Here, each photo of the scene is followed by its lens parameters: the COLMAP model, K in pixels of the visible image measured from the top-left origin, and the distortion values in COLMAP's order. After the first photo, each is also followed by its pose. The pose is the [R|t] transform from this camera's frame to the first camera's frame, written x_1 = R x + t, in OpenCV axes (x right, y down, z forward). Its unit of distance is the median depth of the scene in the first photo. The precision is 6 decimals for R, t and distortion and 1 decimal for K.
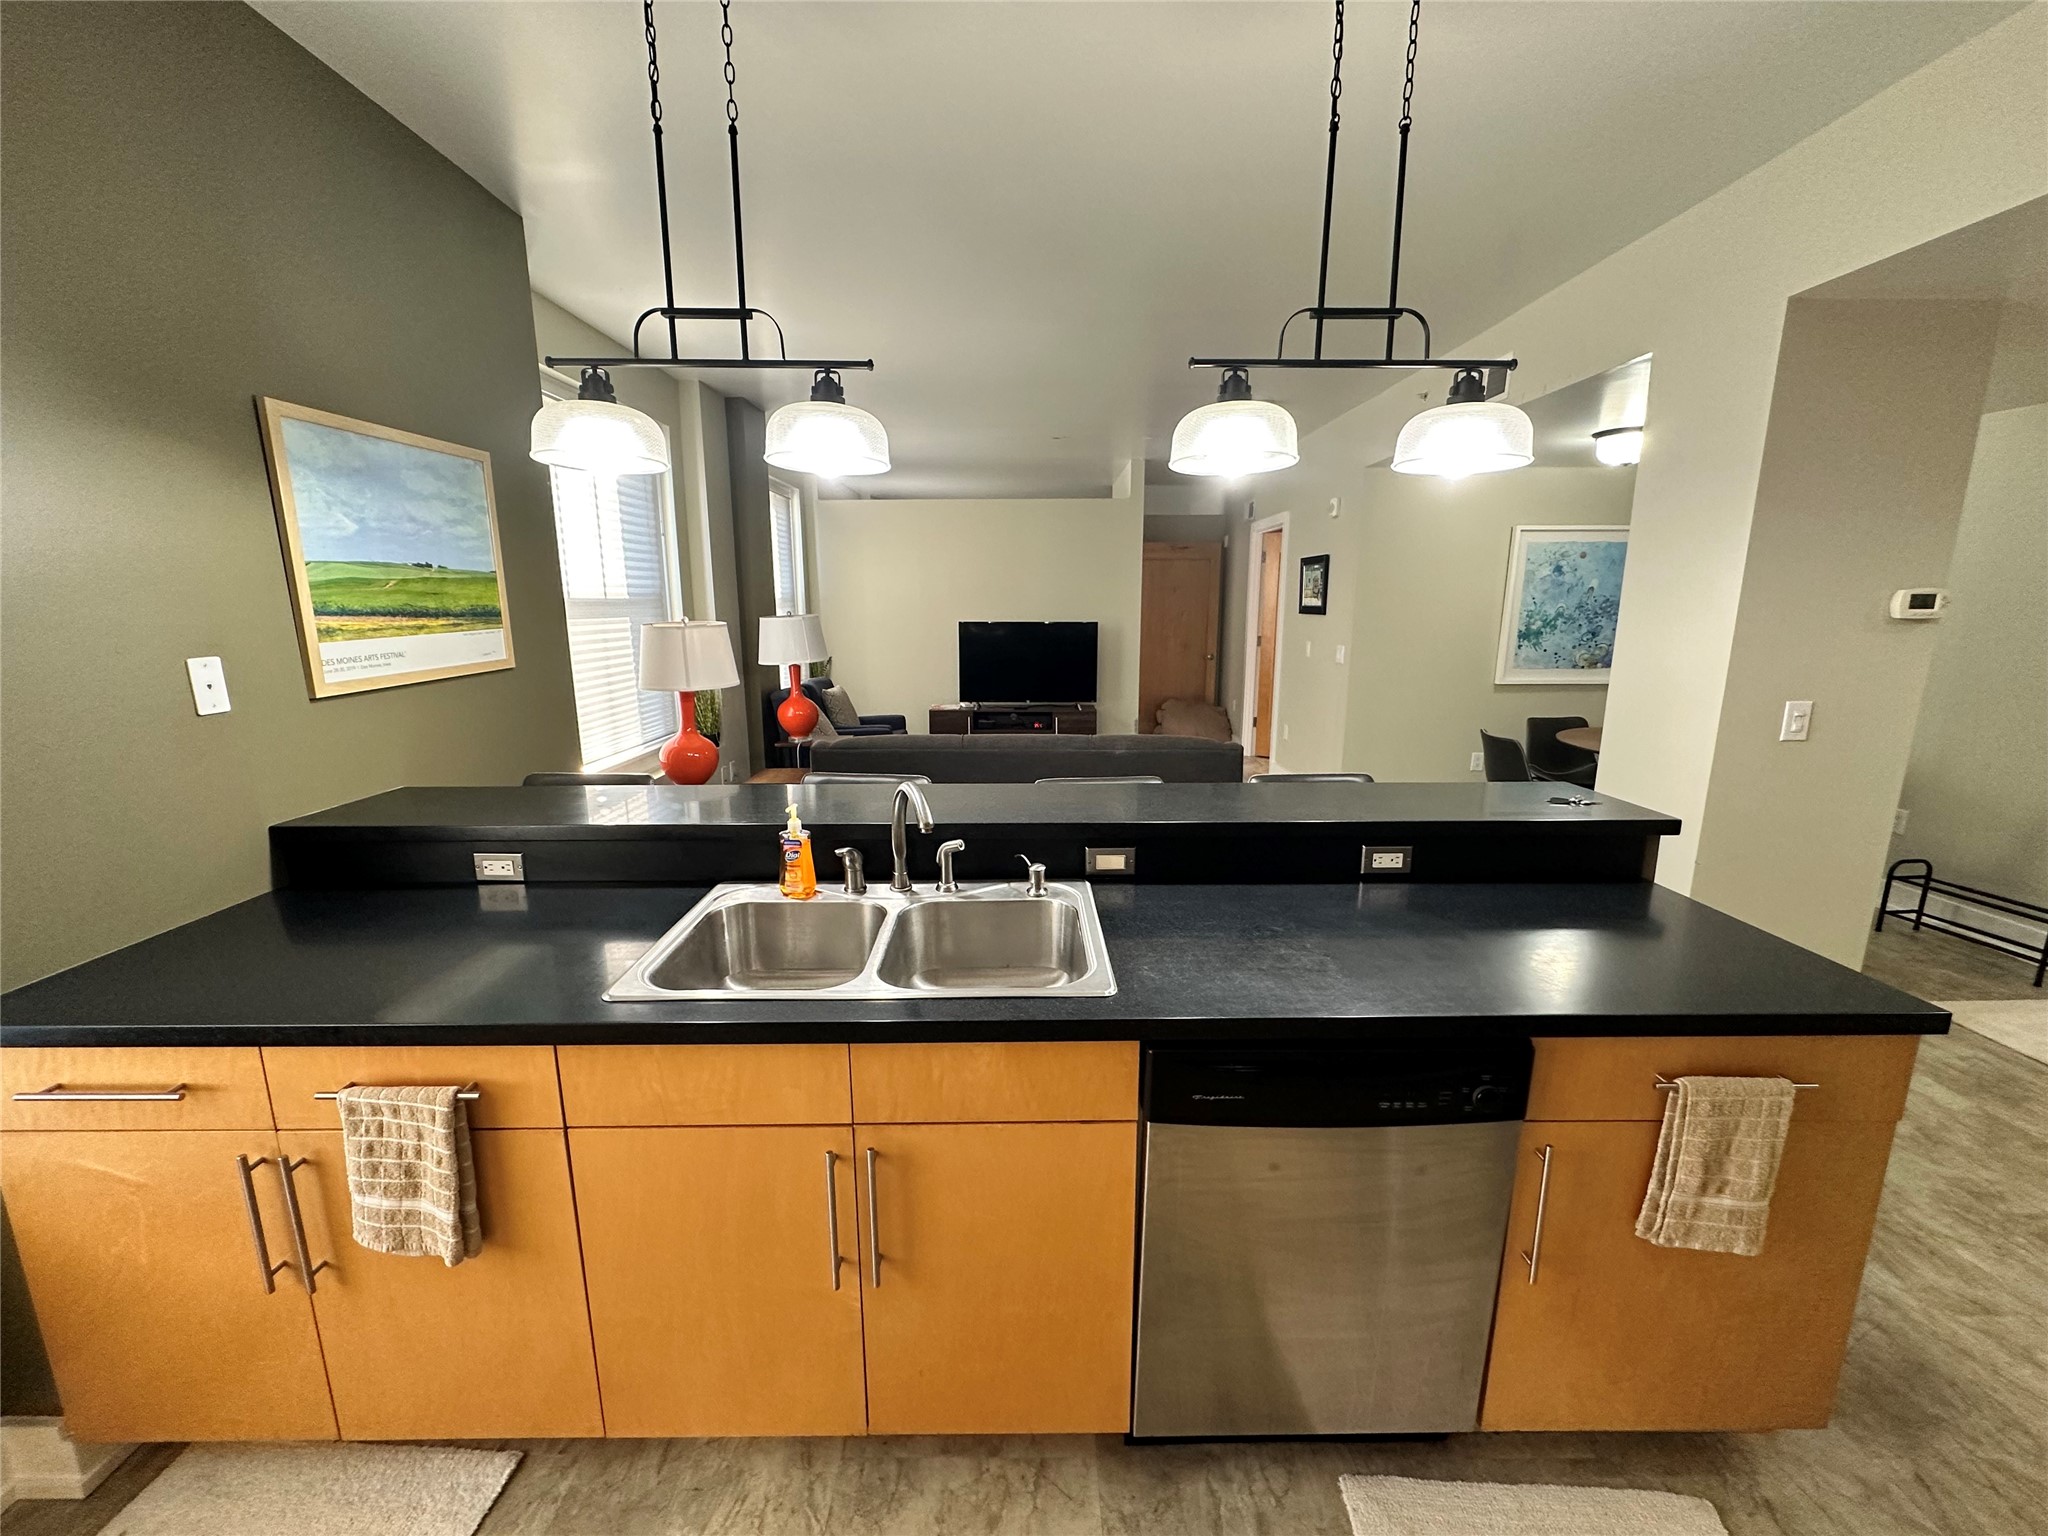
lens RADIAL K [[814.5, 0, 1026.1], [0, 814.5, 761.7], [0, 0, 1]] dist [-0.006154, 0.001615]
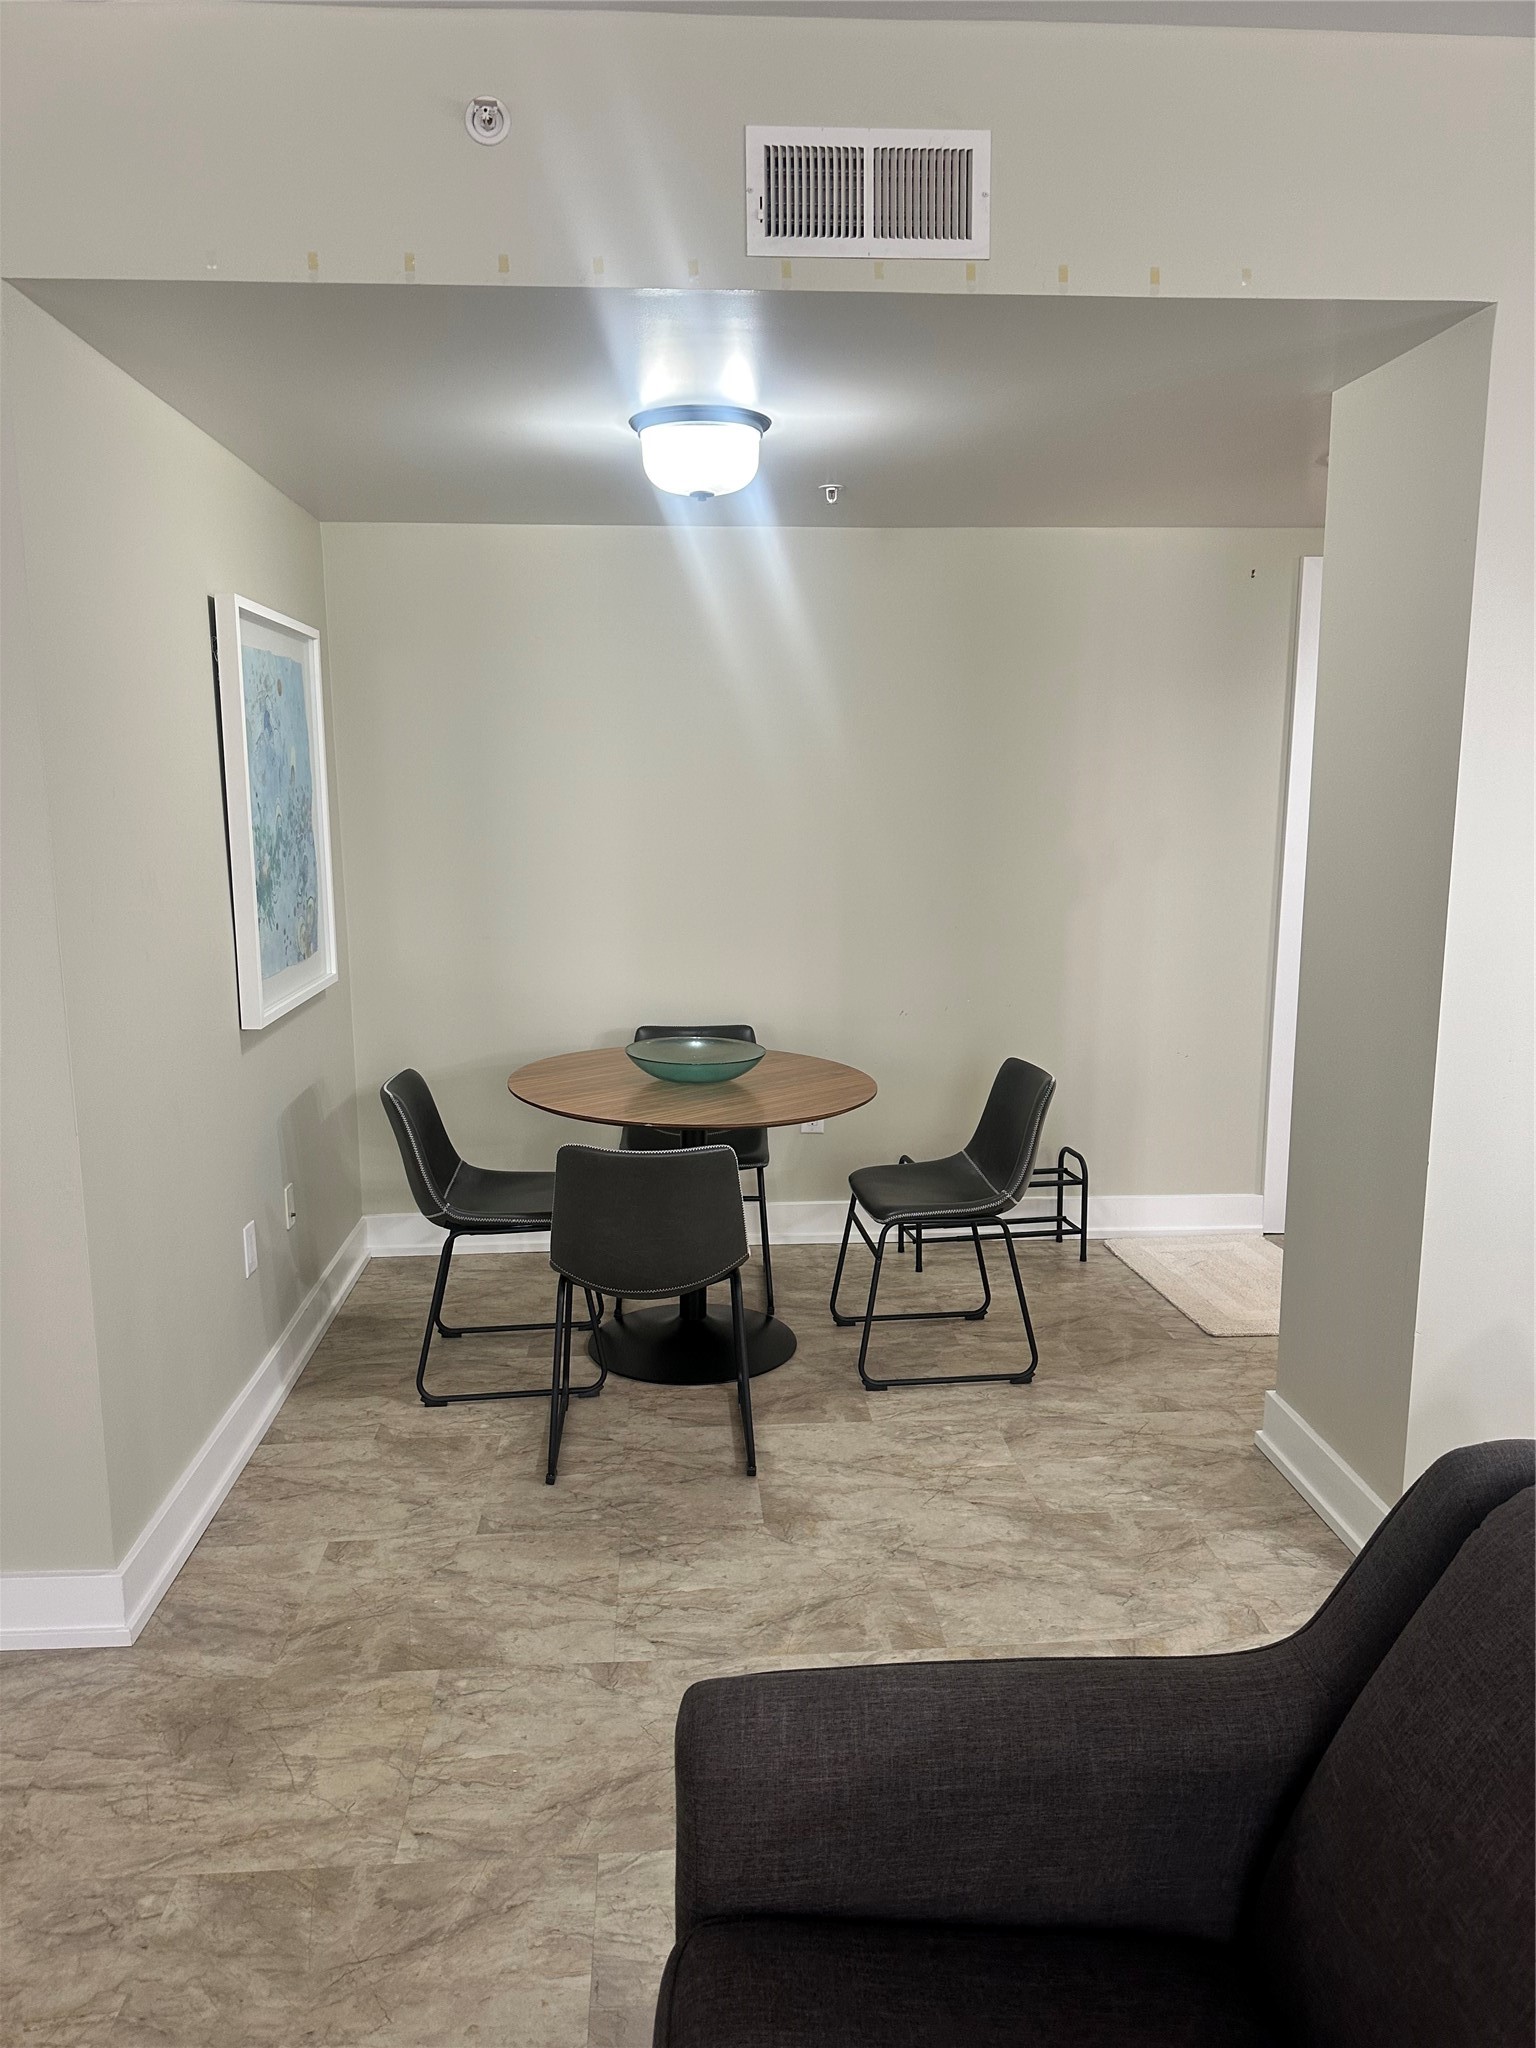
lens RADIAL K [[1431.0, 0, 754.1], [0, 1431.0, 1033.4], [0, 0, 1]] dist [0.051432, -0.053899]
pose [[-0.060635, -0.173411, 0.982981, -0.070685], [0.202727, 0.962128, 0.182238, -0.169416], [-0.977356, 0.210327, -0.023184, 0.809943]]
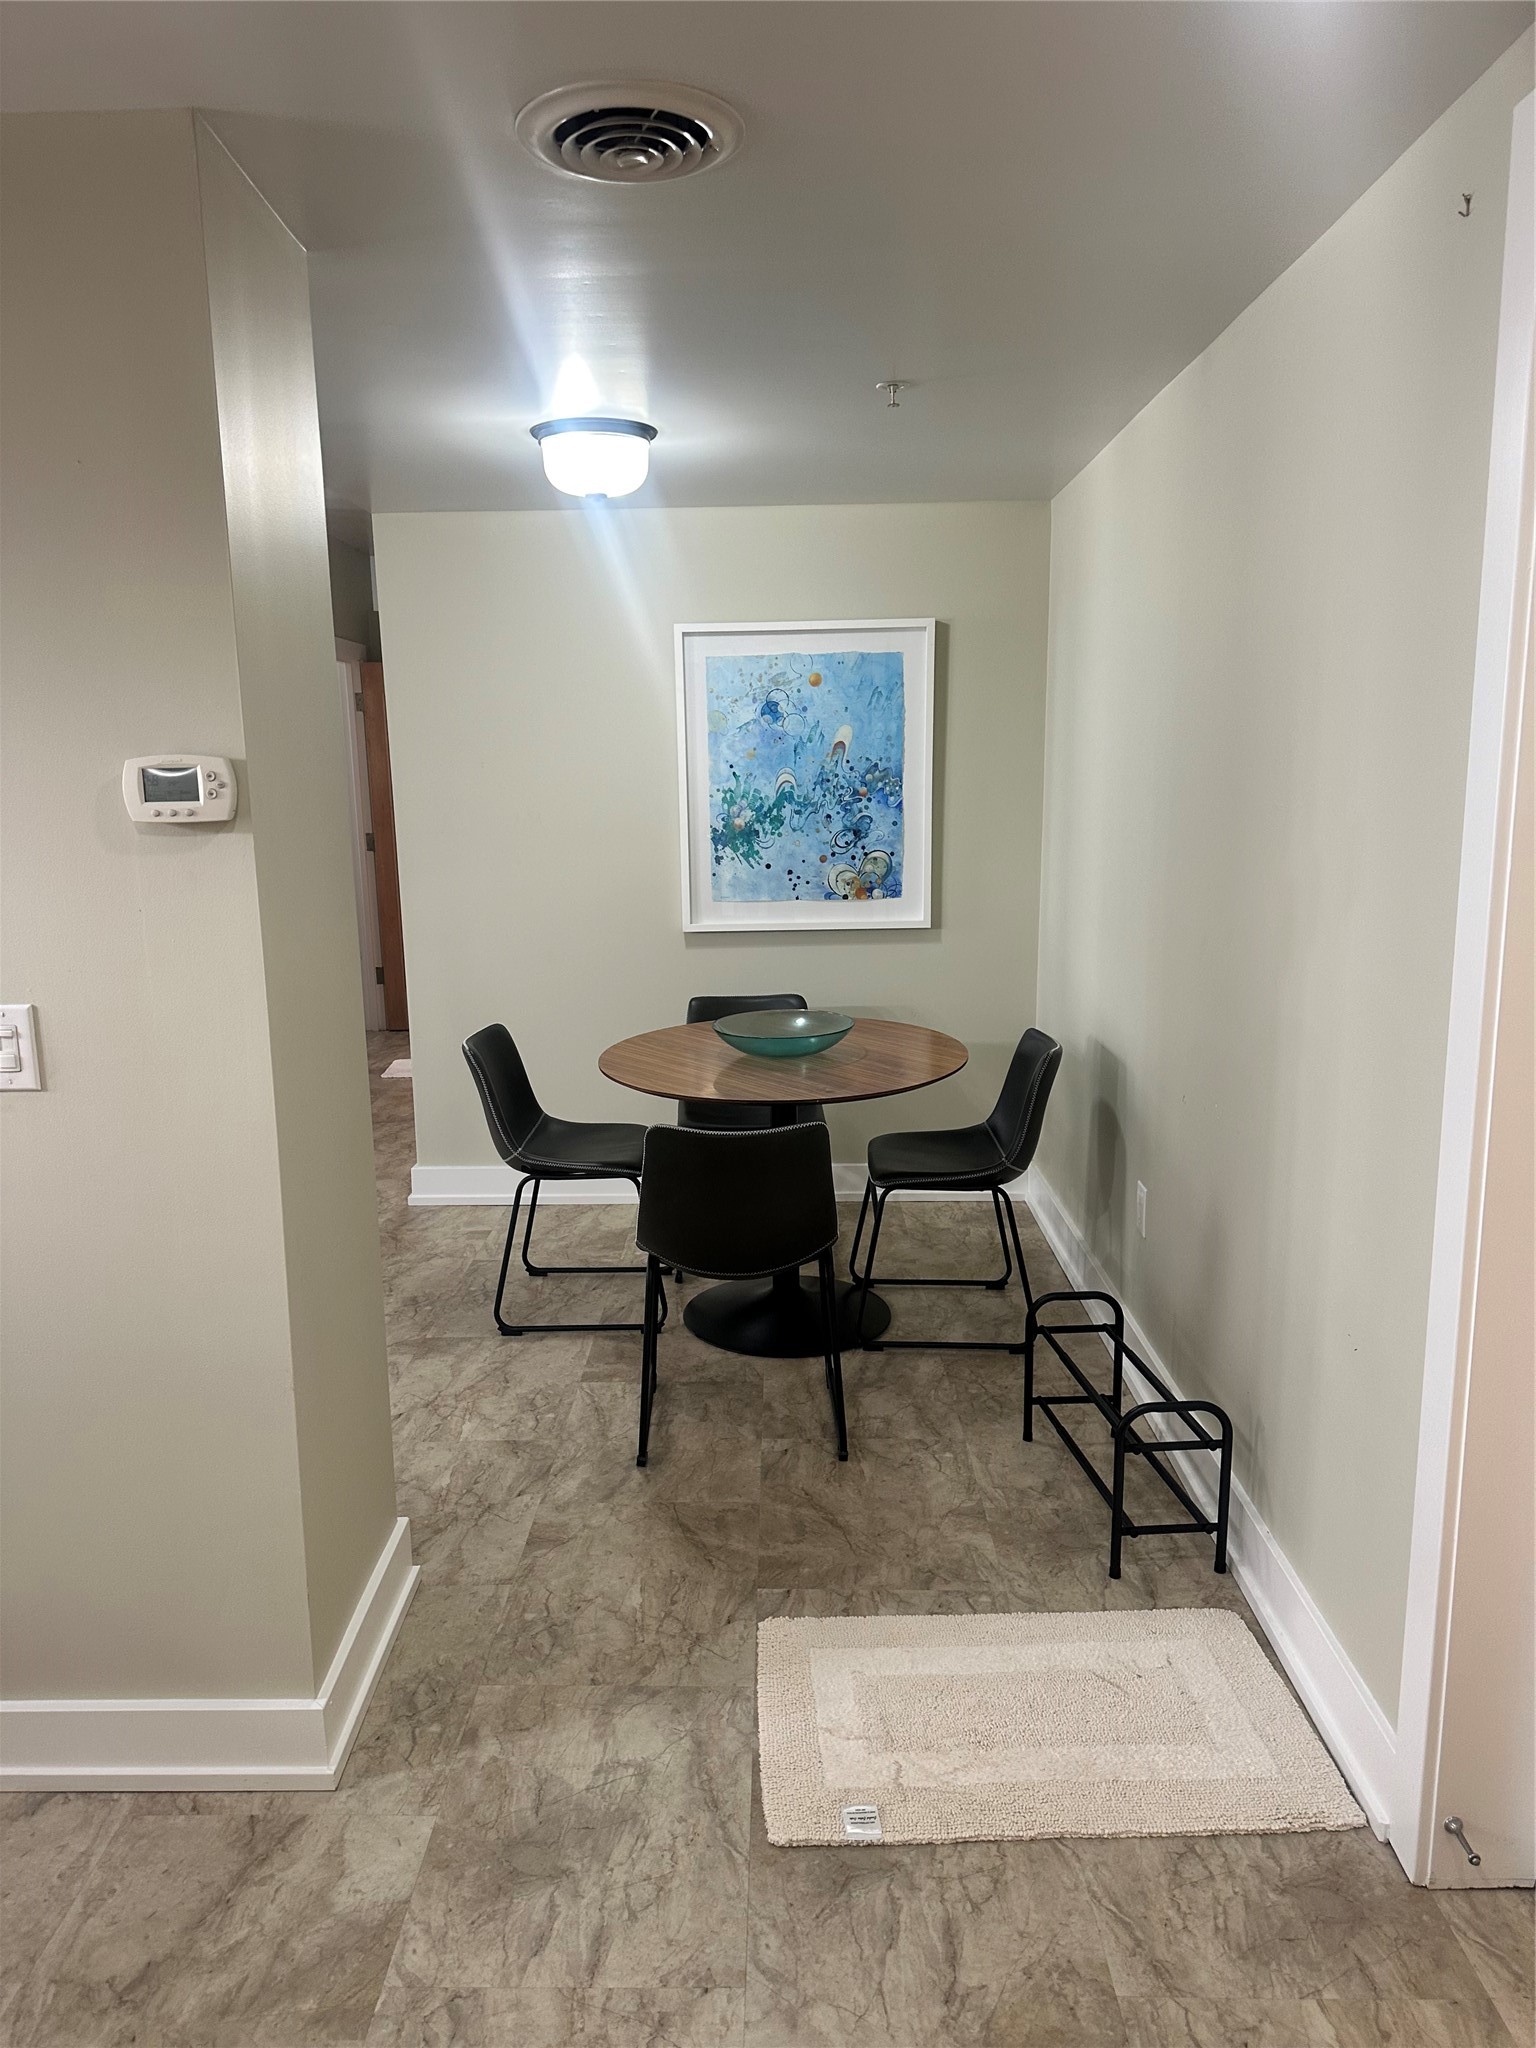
lens RADIAL K [[1431.0, 0, 758.4], [0, 1431.0, 1025.6], [0, 0, 1]] dist [0.051432, -0.053899]
pose [[0.999659, -0.011192, -0.023581, 0.656566], [0.010822, 0.999817, -0.015785, -0.021165], [0.023754, 0.015525, 0.999597, 0.090419]]
